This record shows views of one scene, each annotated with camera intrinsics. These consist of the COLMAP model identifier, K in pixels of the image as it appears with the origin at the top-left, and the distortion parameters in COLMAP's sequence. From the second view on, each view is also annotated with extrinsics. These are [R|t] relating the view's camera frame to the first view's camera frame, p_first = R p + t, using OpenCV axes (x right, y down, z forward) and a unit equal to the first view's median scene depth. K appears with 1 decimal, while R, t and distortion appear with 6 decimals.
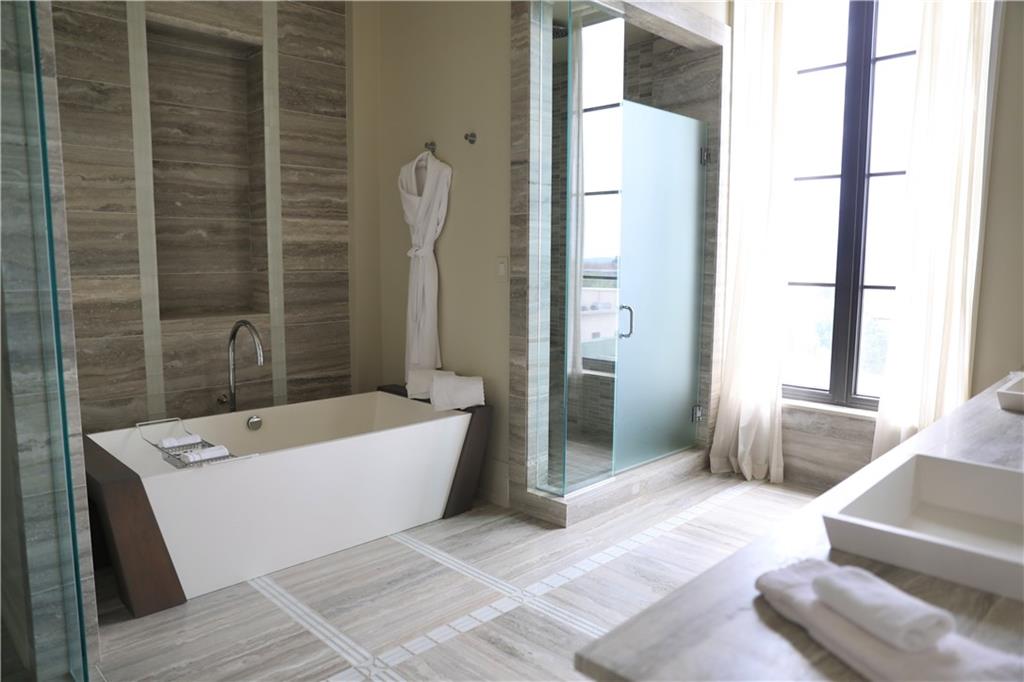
lens RADIAL K [[699.5, 0, 512.0], [0, 699.5, 341.0], [0, 0, 1]] dist [-0.109451, 0.092055]
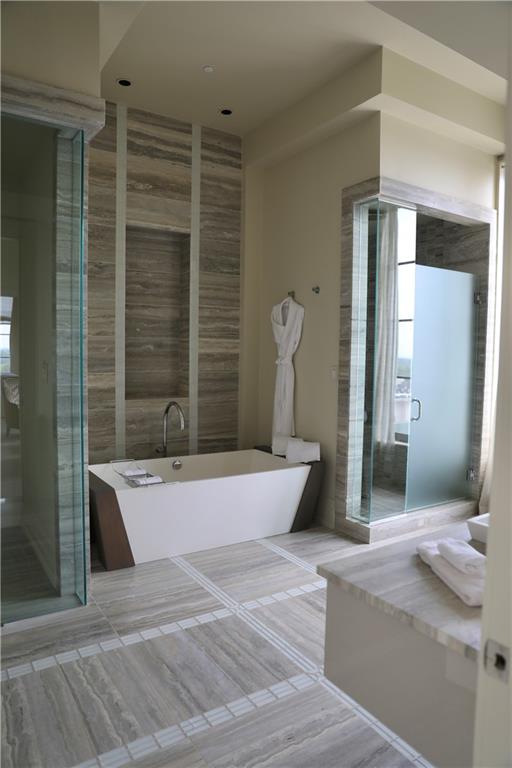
lens RADIAL K [[524.7, 0, 256.0], [0, 524.7, 384.0], [0, 0, 1]] dist [-0.109451, 0.092055]
pose [[0.978113, 0.022120, -0.206894, 0.057823], [-0.035055, 0.997638, -0.059064, -0.005391], [0.205099, 0.065024, 0.976579, -0.174253]]
